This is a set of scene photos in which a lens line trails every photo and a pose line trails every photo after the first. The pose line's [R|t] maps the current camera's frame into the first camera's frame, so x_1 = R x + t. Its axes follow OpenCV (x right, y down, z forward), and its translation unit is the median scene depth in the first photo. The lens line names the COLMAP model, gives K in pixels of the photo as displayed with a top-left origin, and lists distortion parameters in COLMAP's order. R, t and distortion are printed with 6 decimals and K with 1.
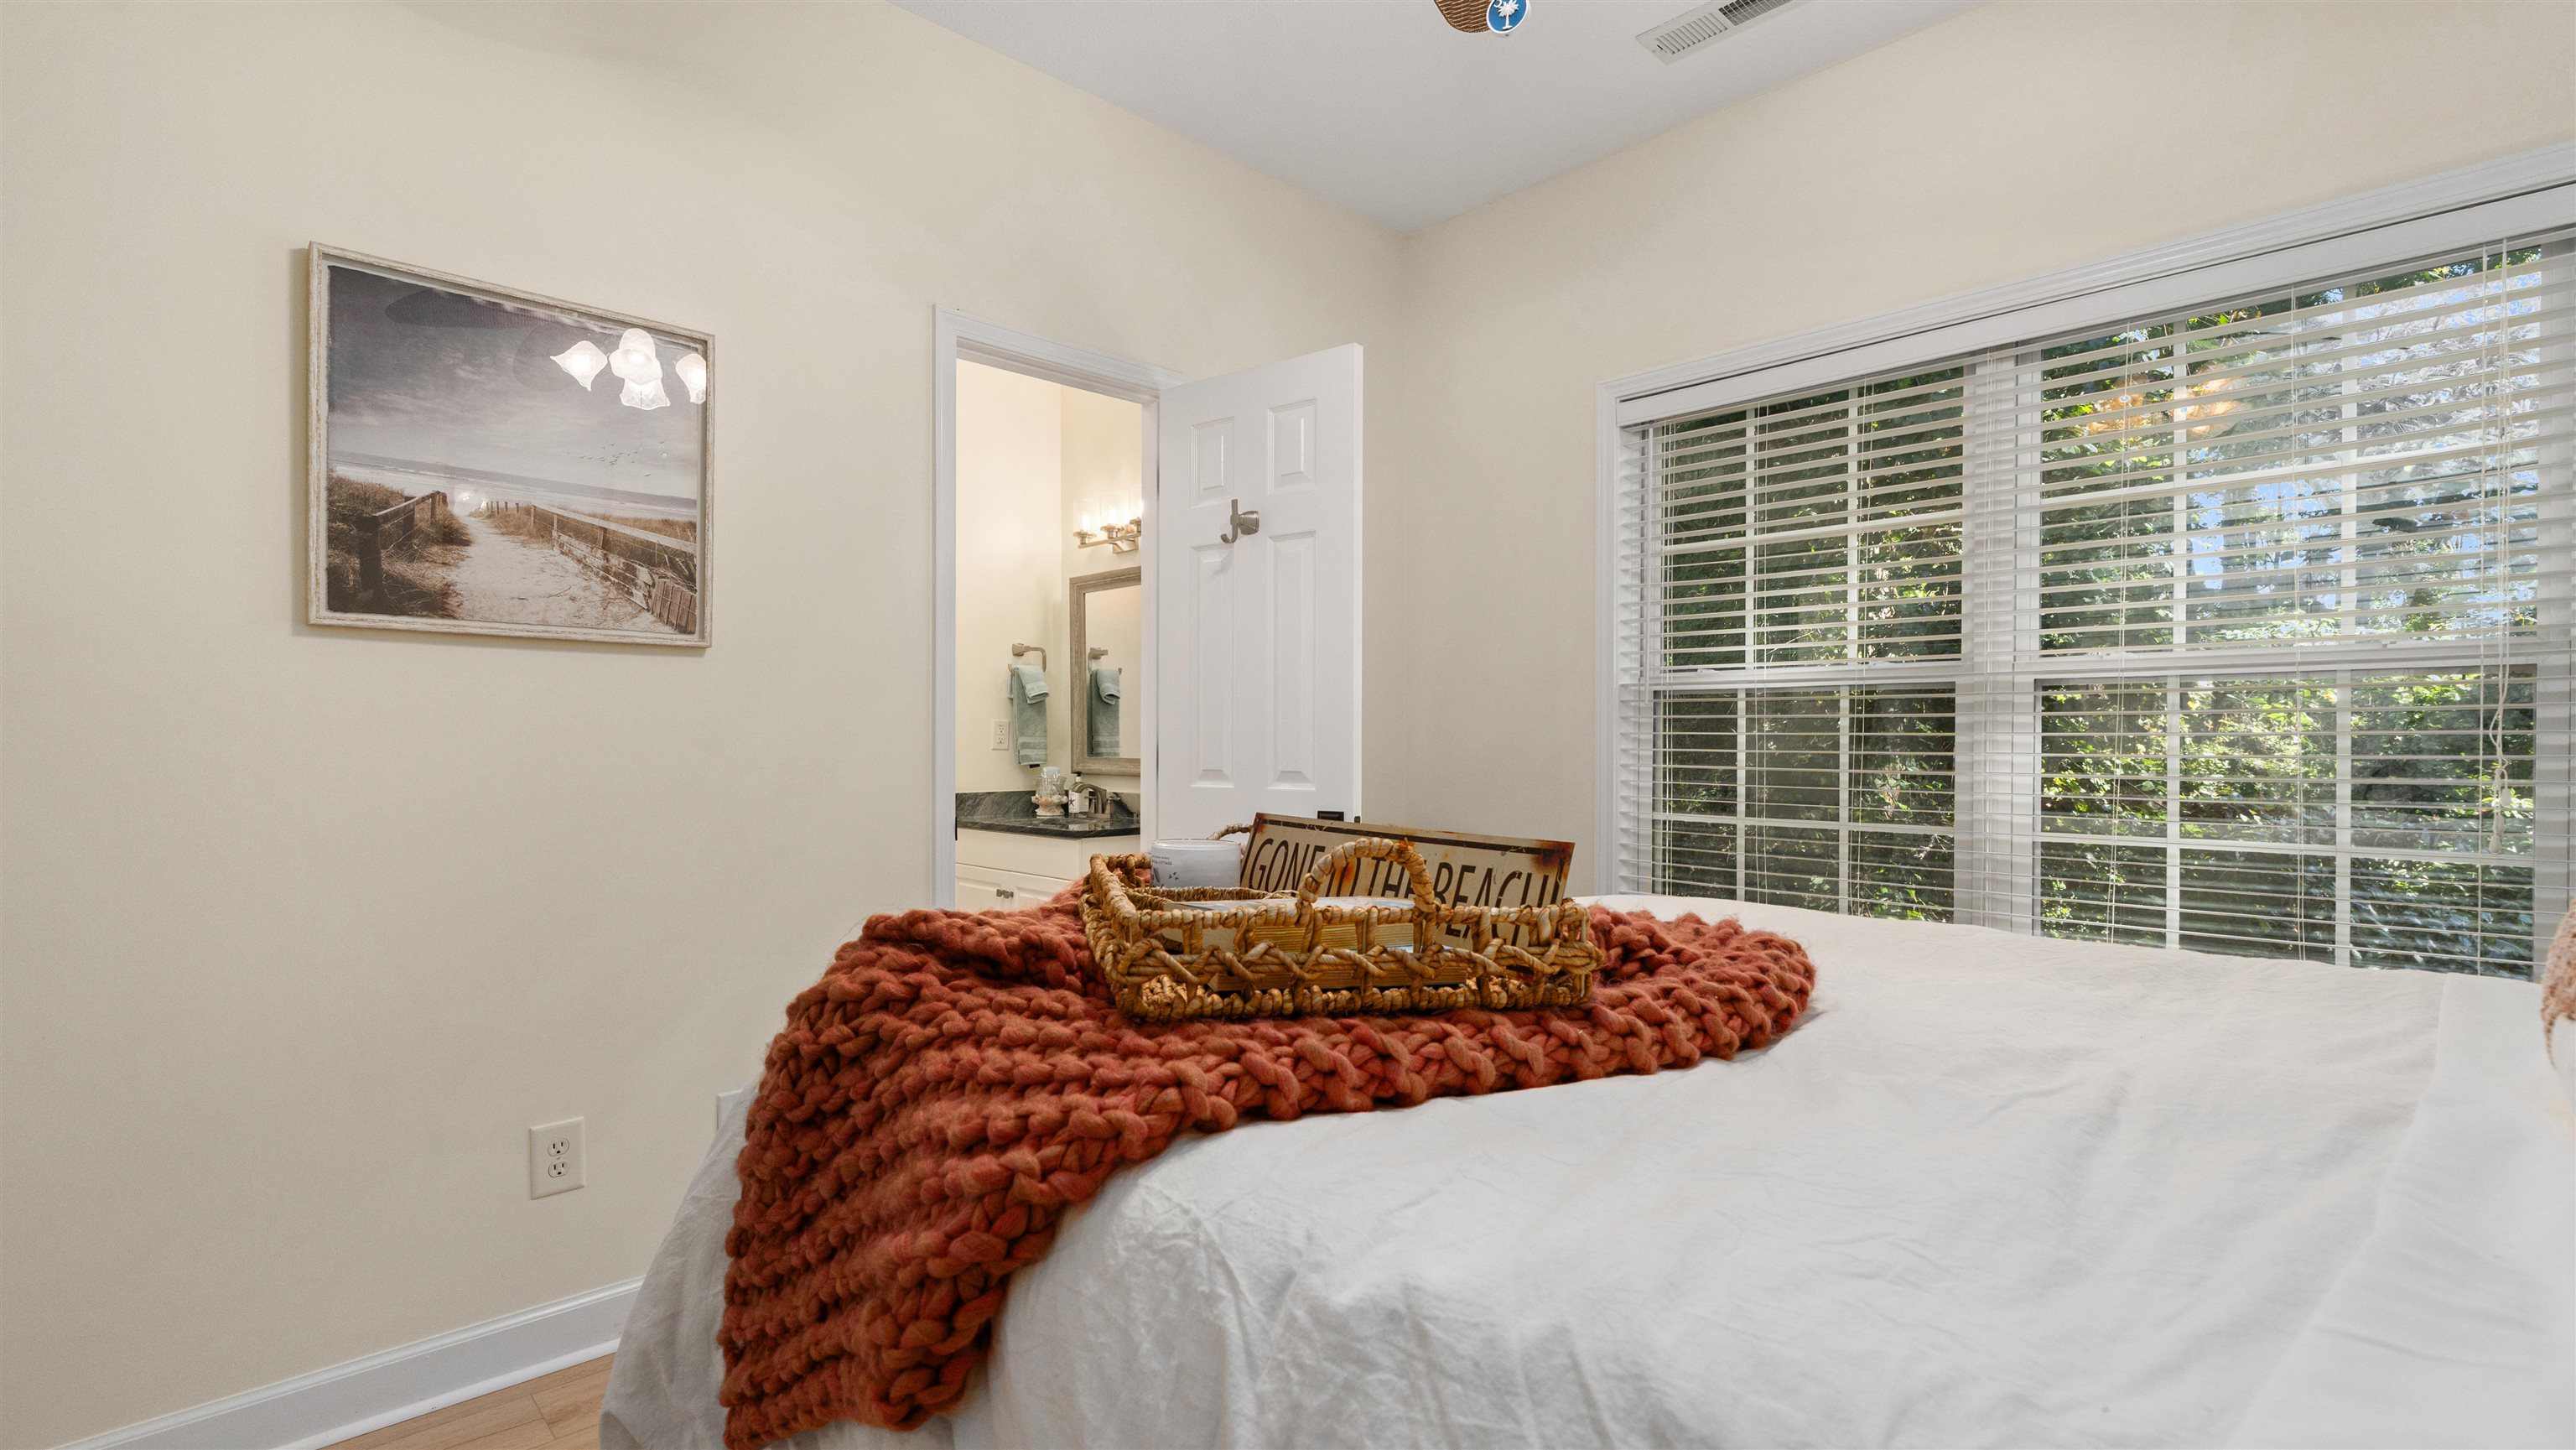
lens RADIAL K [[1152.5, 0, 1282.9], [0, 1152.5, 727.3], [0, 0, 1]] dist [-0.000970, 0.000008]
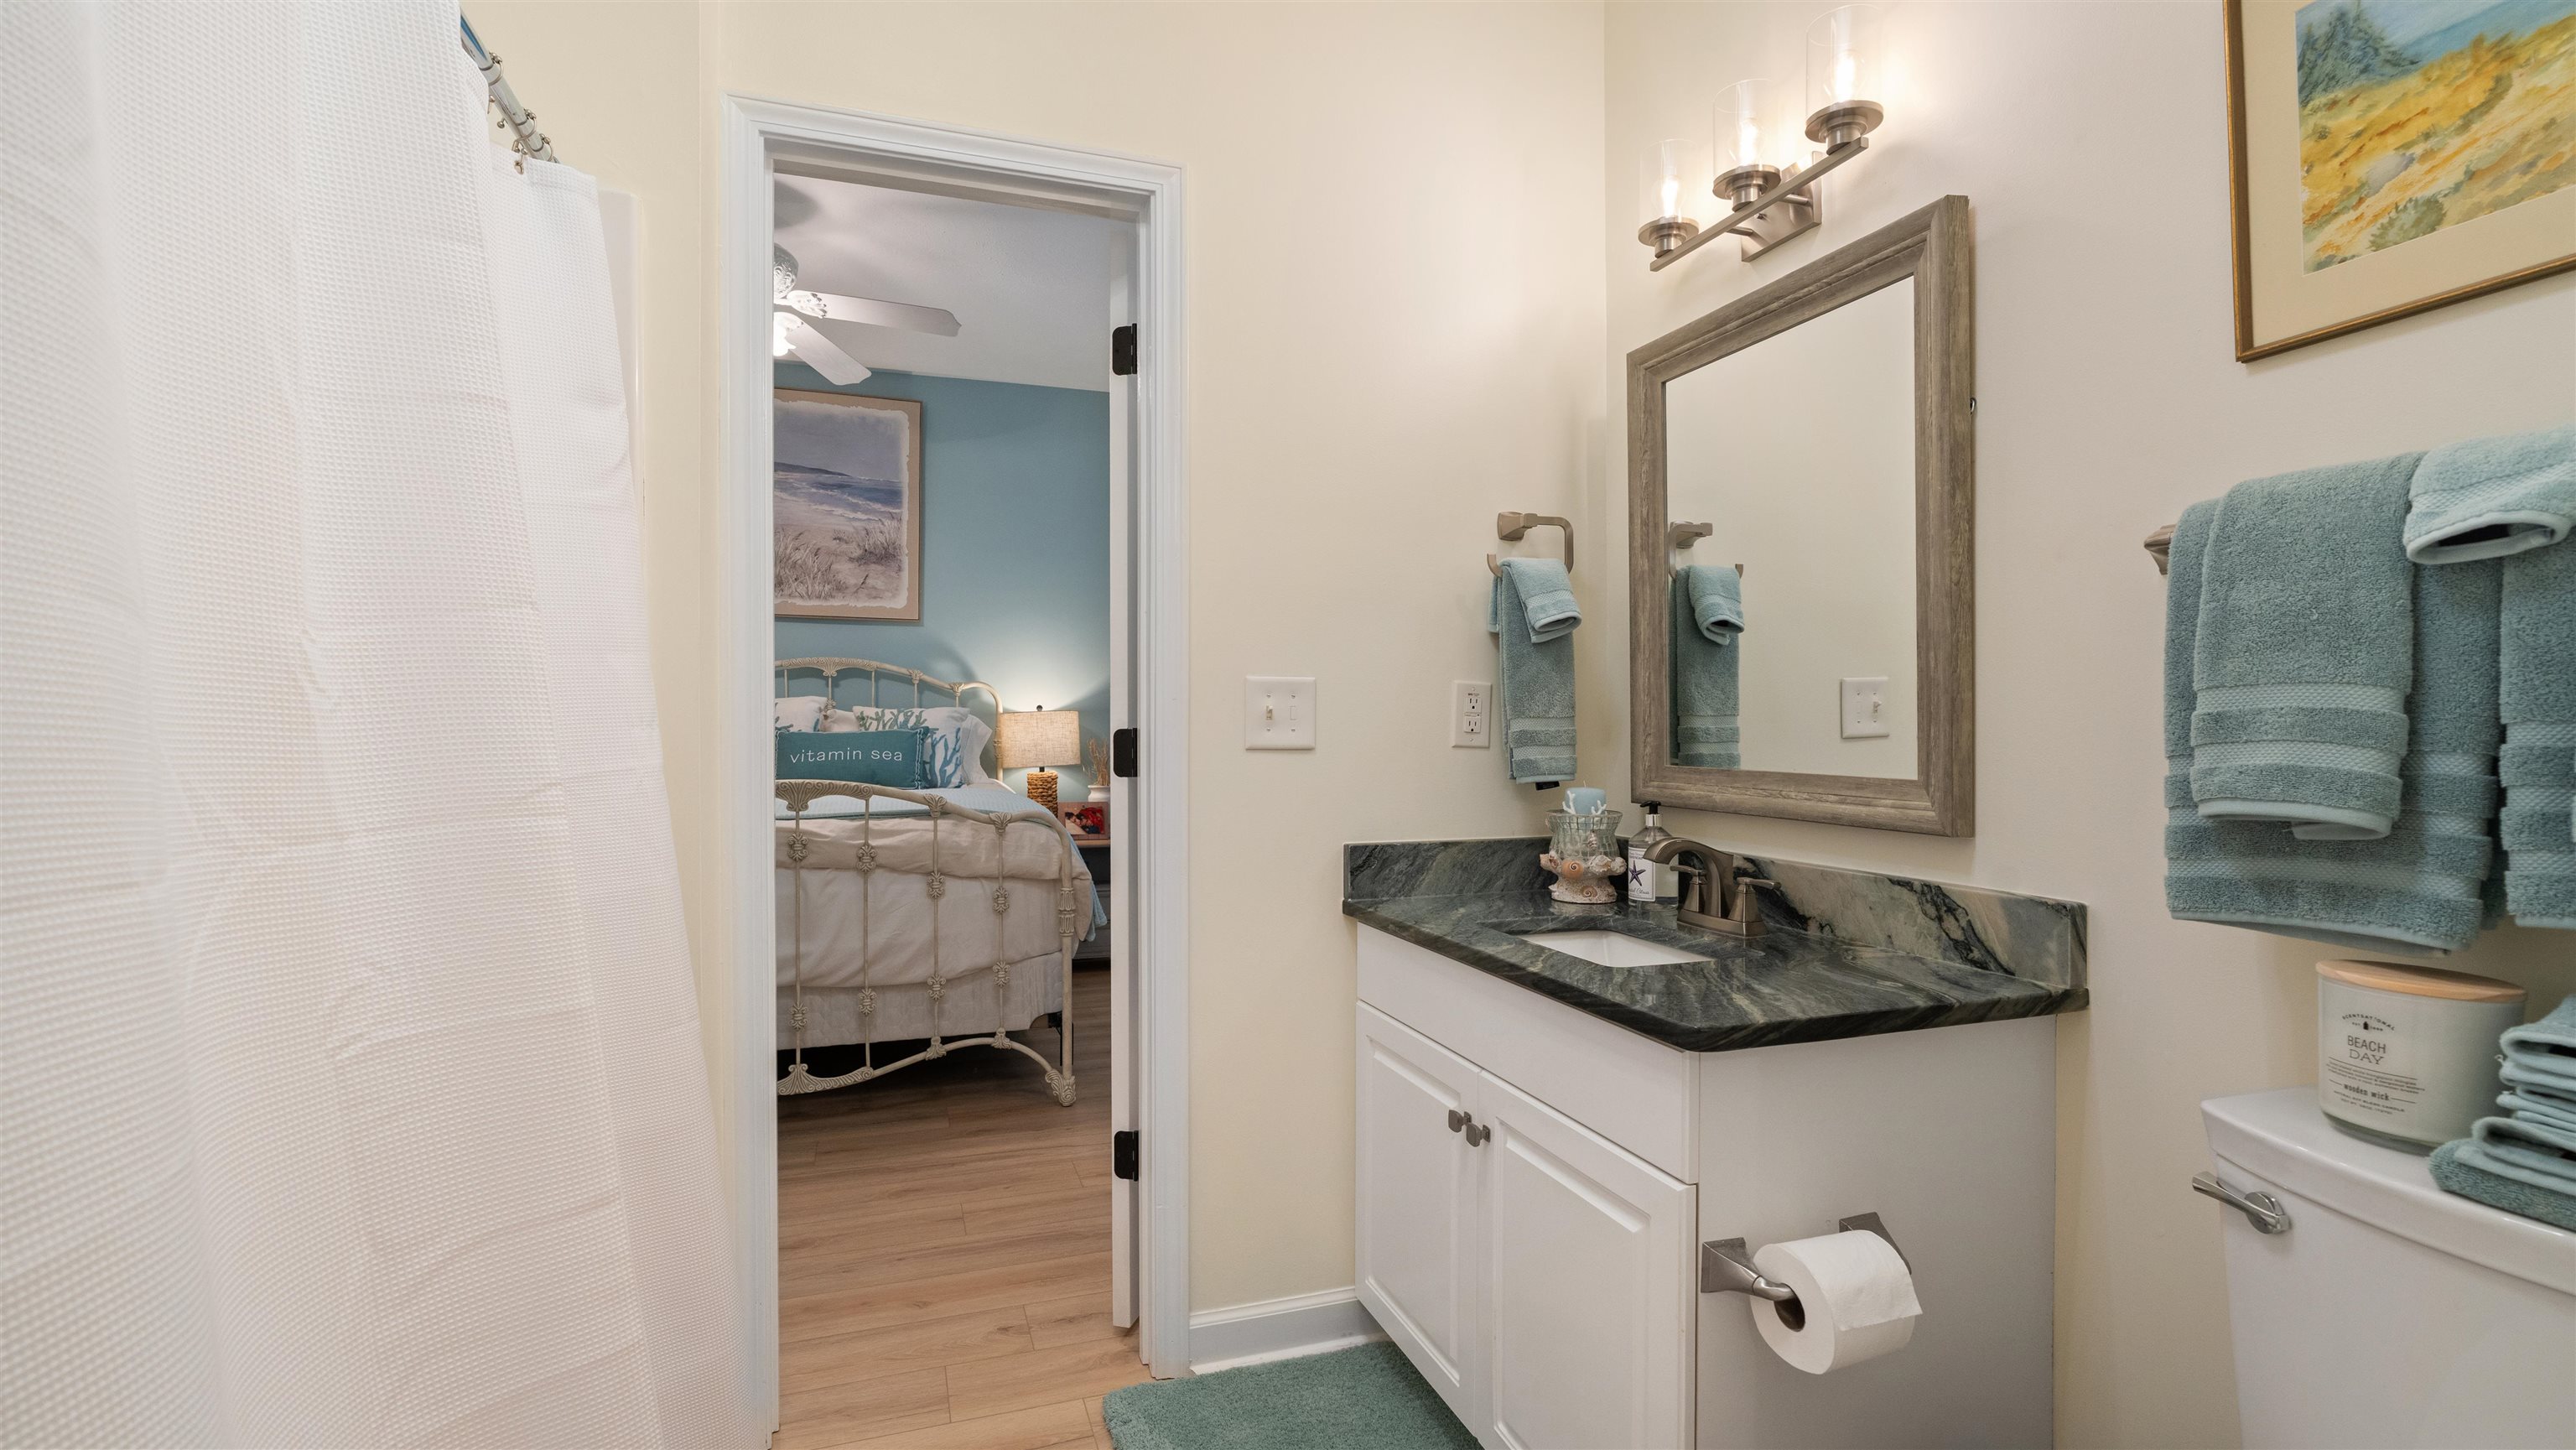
lens RADIAL K [[1174.6, 0, 1293.4], [0, 1174.6, 707.2], [0, 0, 1]] dist [-0.002551, -0.000200]
pose [[0.908974, -0.000830, -0.416851, -0.116604], [0.001827, 0.999996, 0.001992, 0.002845], [0.416848, -0.002572, 0.908973, 0.551456]]
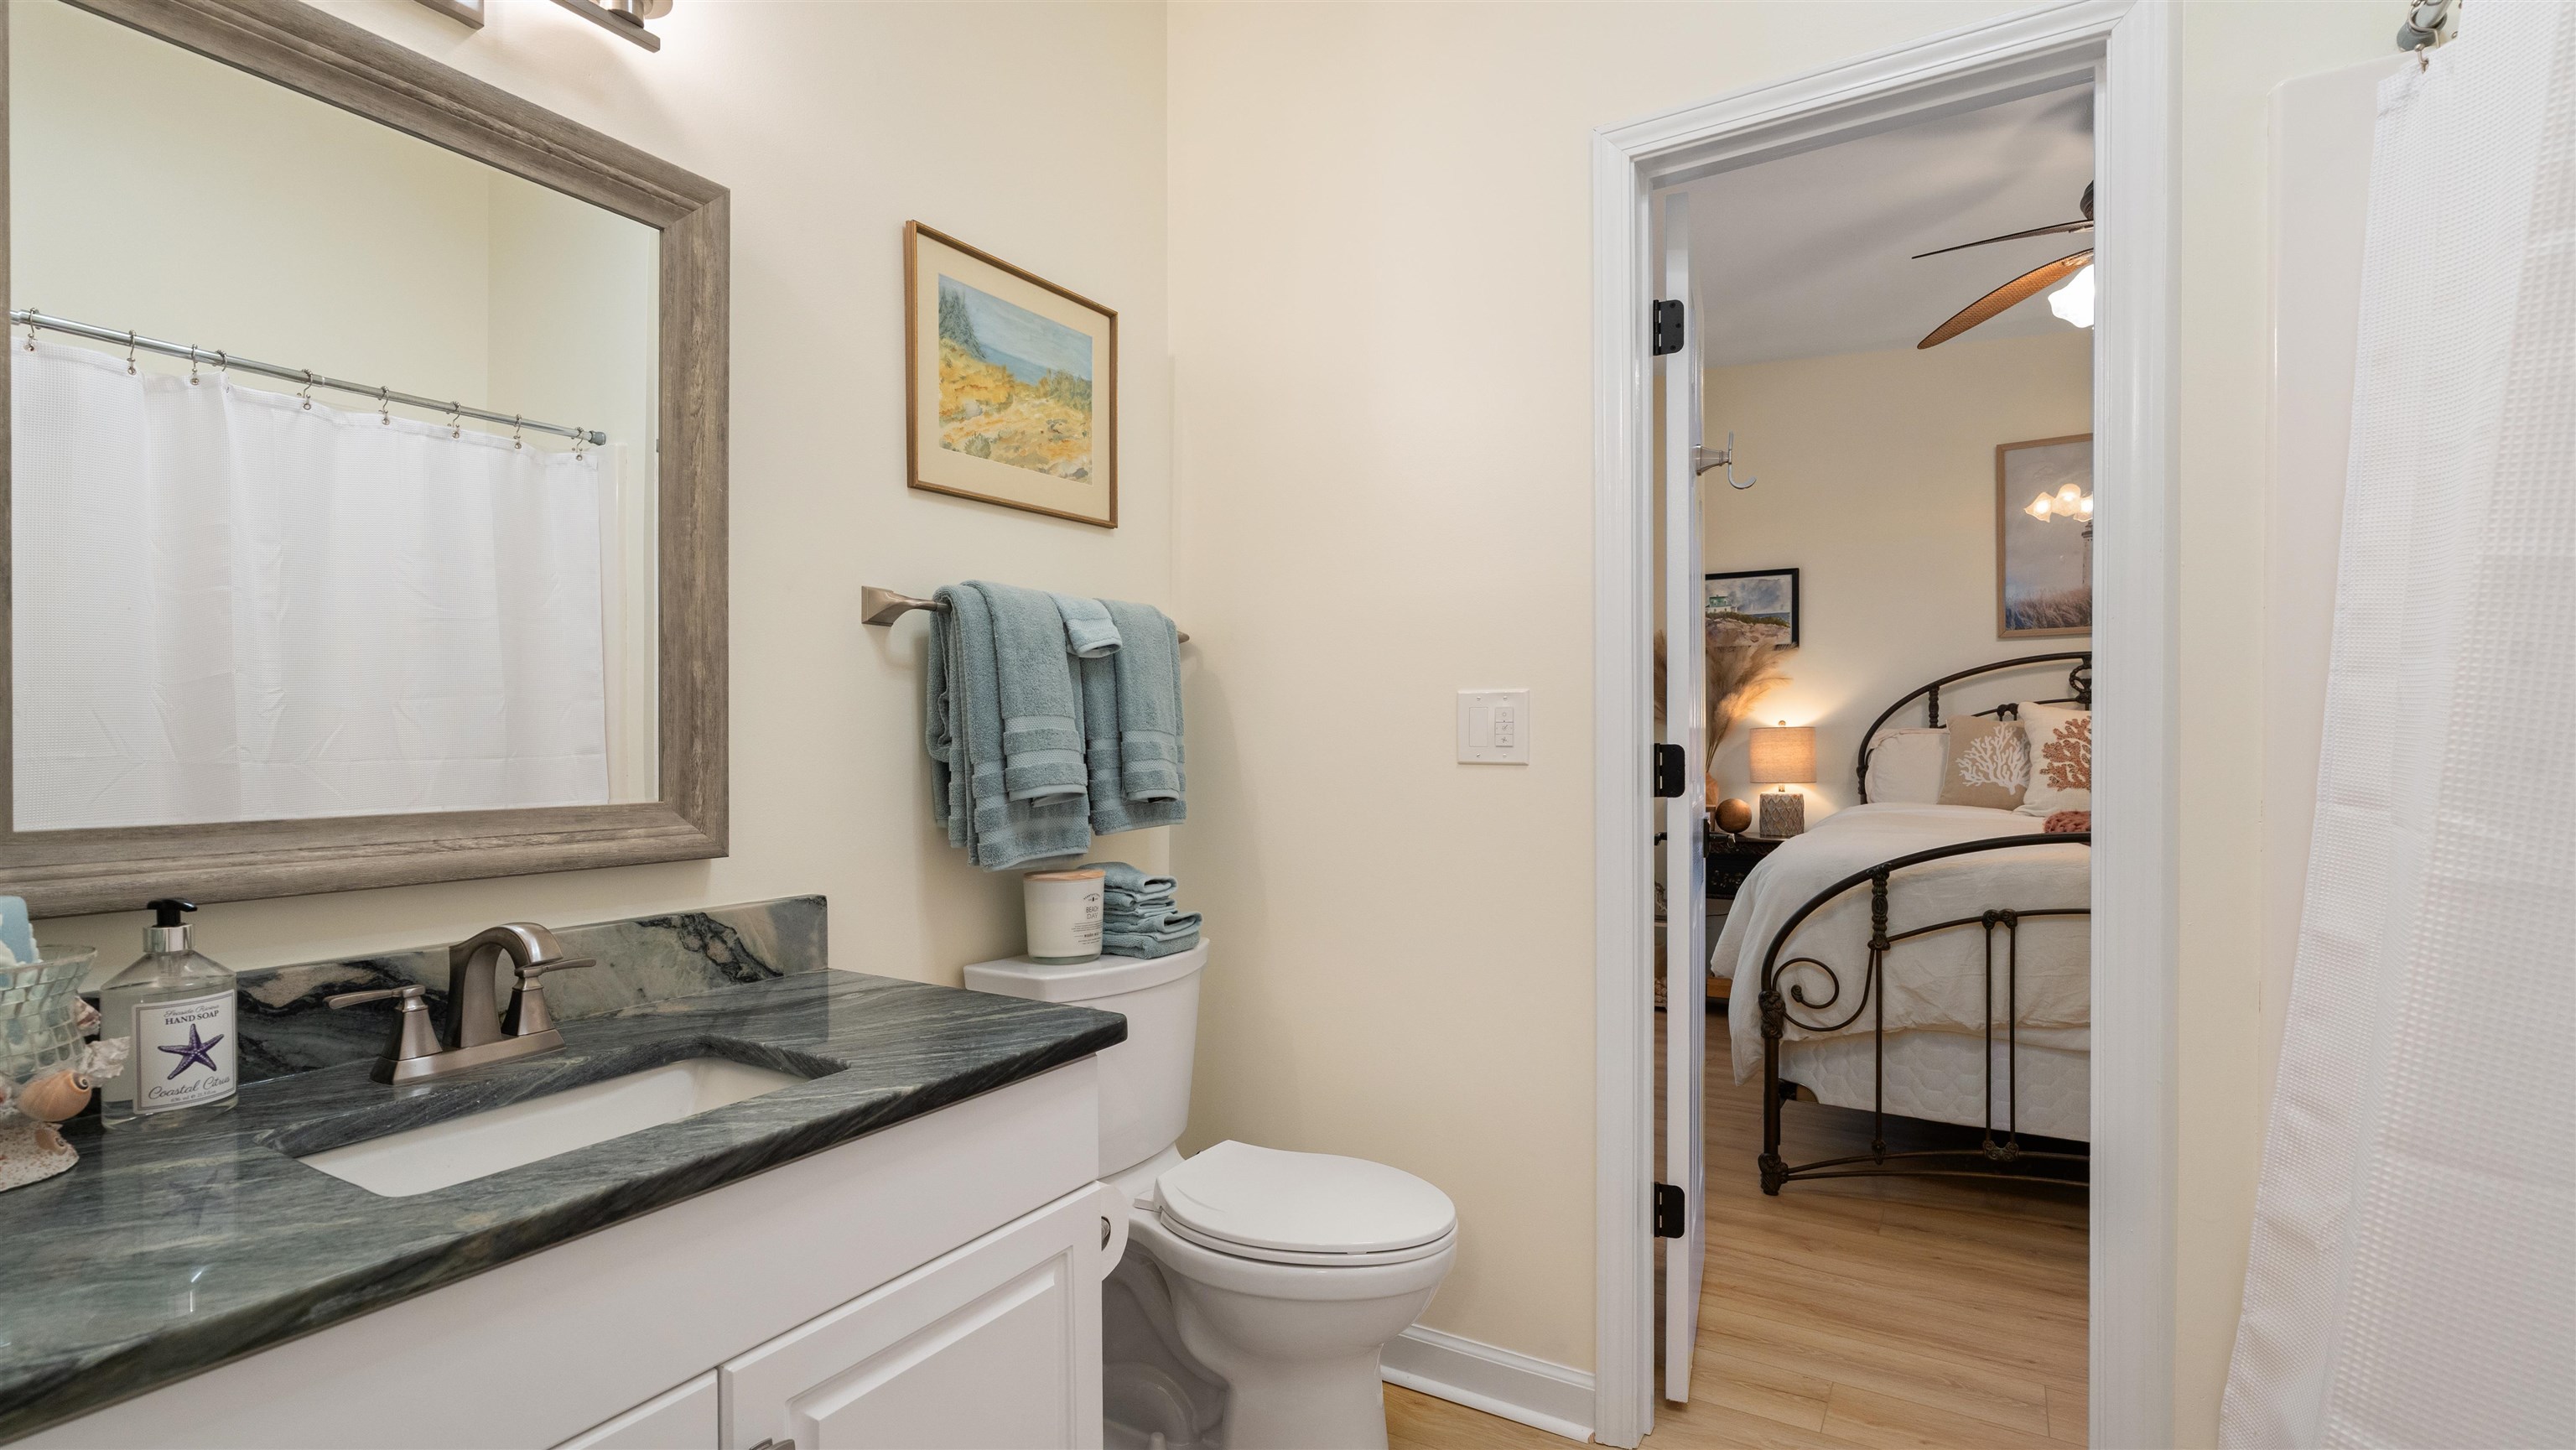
lens RADIAL K [[1184.6, 0, 1288.0], [0, 1184.6, 725.0], [0, 0, 1]] dist [-0.004103, -0.000228]
pose [[-0.264705, 0.017543, 0.964170, -0.439135], [-0.013620, 0.999667, -0.021928, 0.009757], [-0.964233, -0.018936, -0.264378, 0.871034]]
